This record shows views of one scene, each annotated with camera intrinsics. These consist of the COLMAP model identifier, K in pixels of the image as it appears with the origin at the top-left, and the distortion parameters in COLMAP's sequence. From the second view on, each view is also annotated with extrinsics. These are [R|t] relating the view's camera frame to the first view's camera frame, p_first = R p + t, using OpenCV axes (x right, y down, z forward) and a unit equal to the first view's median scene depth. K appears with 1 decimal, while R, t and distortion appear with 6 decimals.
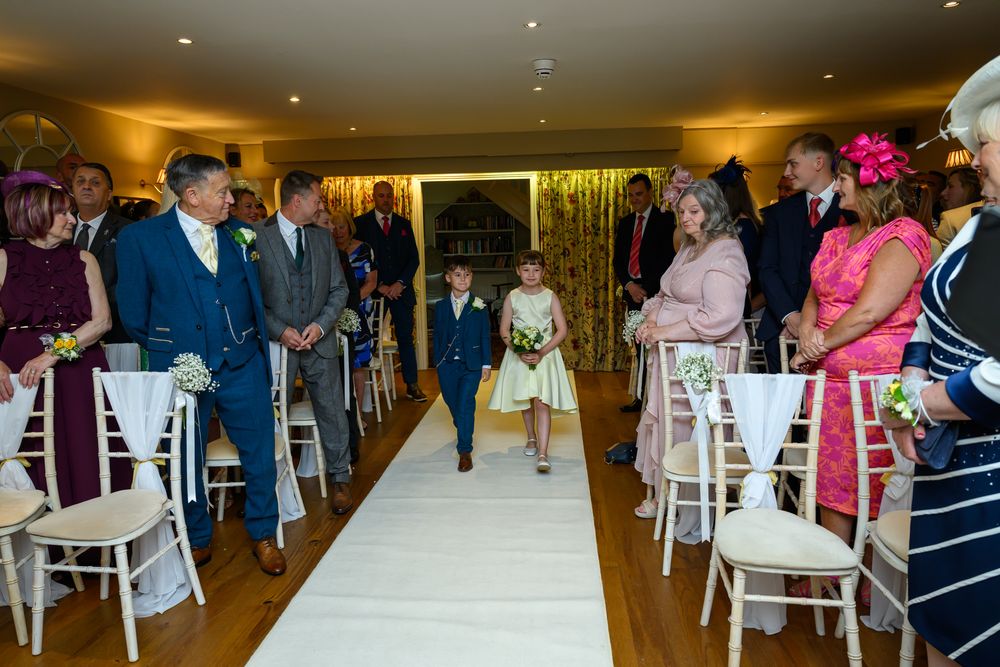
lens RADIAL K [[684.2, 0, 497.9], [0, 684.2, 326.3], [0, 0, 1]] dist [0.006840, -0.000539]
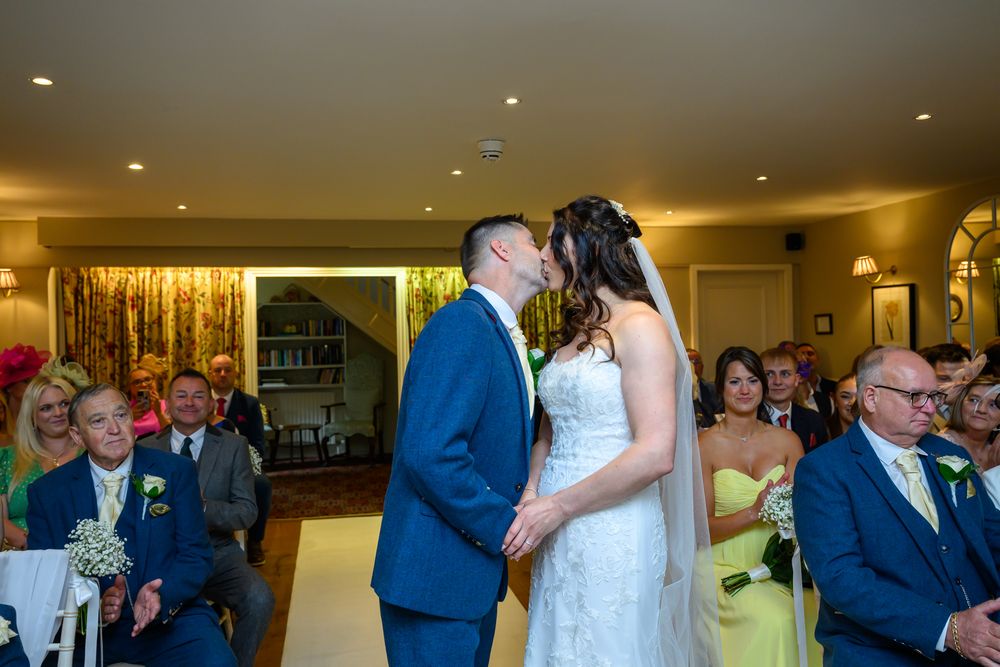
lens RADIAL K [[827.5, 0, 500.4], [0, 827.5, 354.5], [0, 0, 1]] dist [0.000199, 0.009509]
pose [[0.958877, -0.002768, 0.283809, -0.114613], [0.035927, 0.993093, -0.111697, -0.006828], [-0.281539, 0.117300, 0.952353, 0.030887]]
